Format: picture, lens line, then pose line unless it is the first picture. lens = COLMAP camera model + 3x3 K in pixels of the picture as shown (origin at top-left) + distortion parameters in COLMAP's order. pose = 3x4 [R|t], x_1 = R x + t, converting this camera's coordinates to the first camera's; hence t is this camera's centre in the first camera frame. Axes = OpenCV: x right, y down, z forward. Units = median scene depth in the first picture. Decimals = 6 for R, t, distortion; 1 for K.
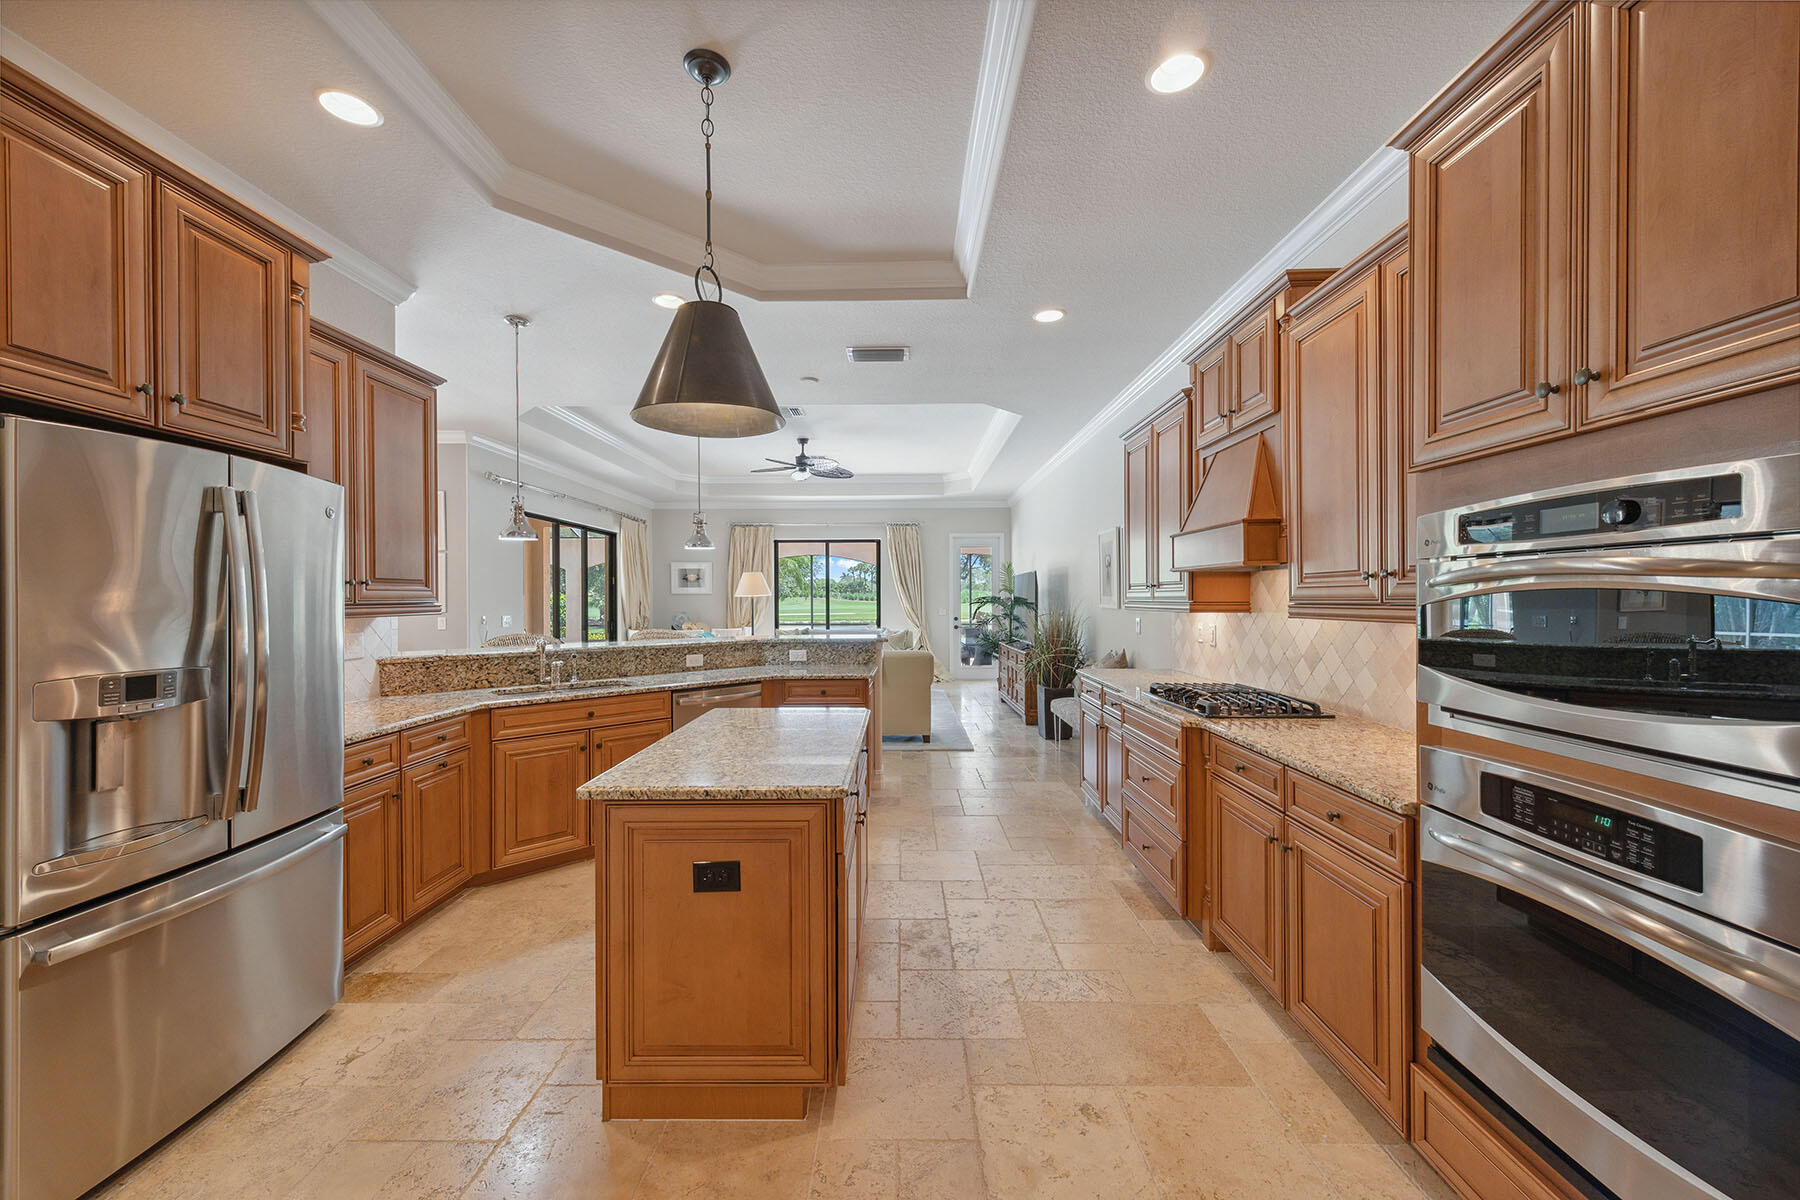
lens RADIAL K [[706.2, 0, 900.0], [0, 706.2, 600.0], [0, 0, 1]] dist [0.013446, -0.003718]
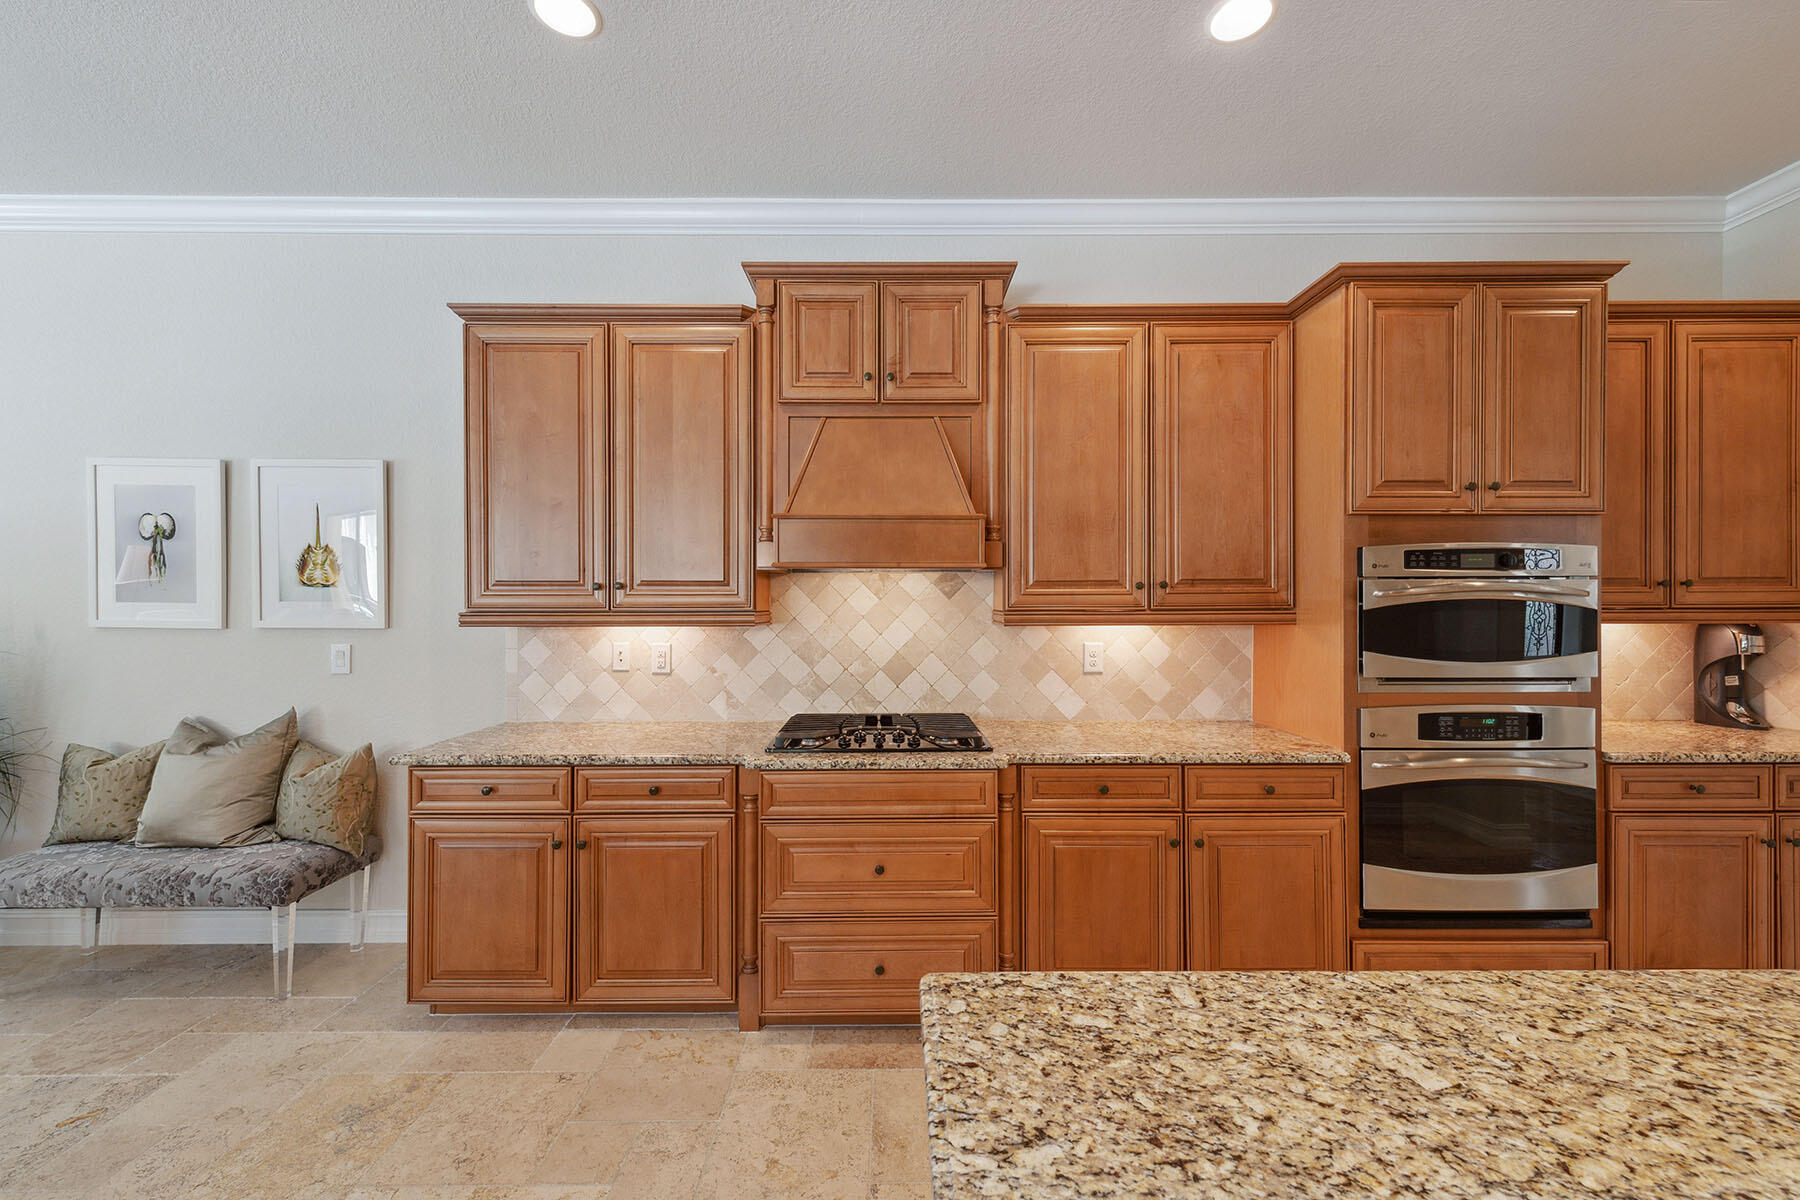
lens RADIAL K [[695.7, 0, 892.5], [0, 695.7, 606.4], [0, 0, 1]] dist [0.015609, -0.005834]
pose [[-0.007739, 0.007117, 0.999945, -0.542822], [0.007227, 0.999949, -0.007061, 0.003522], [-0.999944, 0.007171, -0.007790, 1.617185]]
